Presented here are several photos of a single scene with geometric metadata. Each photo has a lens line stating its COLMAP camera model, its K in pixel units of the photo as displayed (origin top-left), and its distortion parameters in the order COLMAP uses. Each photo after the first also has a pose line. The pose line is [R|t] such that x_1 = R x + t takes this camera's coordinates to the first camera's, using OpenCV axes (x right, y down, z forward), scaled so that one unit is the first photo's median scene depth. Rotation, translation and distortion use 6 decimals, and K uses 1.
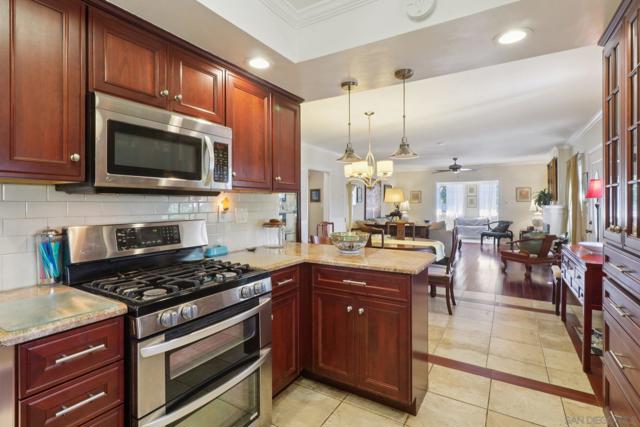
lens RADIAL K [[316.7, 0, 313.5], [0, 316.7, 202.7], [0, 0, 1]] dist [0.001841, 0.000578]
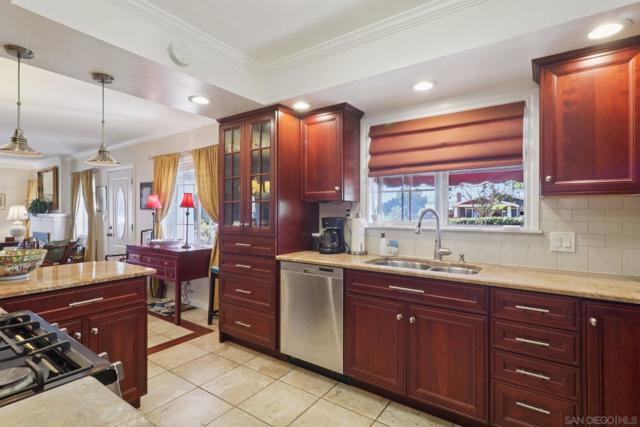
lens RADIAL K [[316.7, 0, 320.4], [0, 316.7, 213.0], [0, 0, 1]] dist [0.001841, 0.000578]
pose [[0.057144, -0.002093, 0.998364, -0.178982], [-0.002667, 0.999994, 0.002249, 0.000962], [-0.998362, -0.002791, 0.057138, 0.077928]]
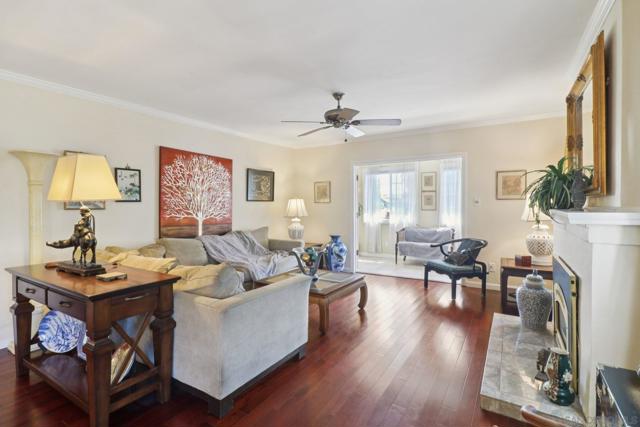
lens RADIAL K [[316.7, 0, 317.4], [0, 316.7, 204.5], [0, 0, 1]] dist [0.001841, 0.000578]
pose [[0.999996, -0.001459, 0.002584, 0.438409], [0.001440, 0.999971, 0.007504, -0.000615], [-0.002595, -0.007501, 0.999969, 0.619092]]
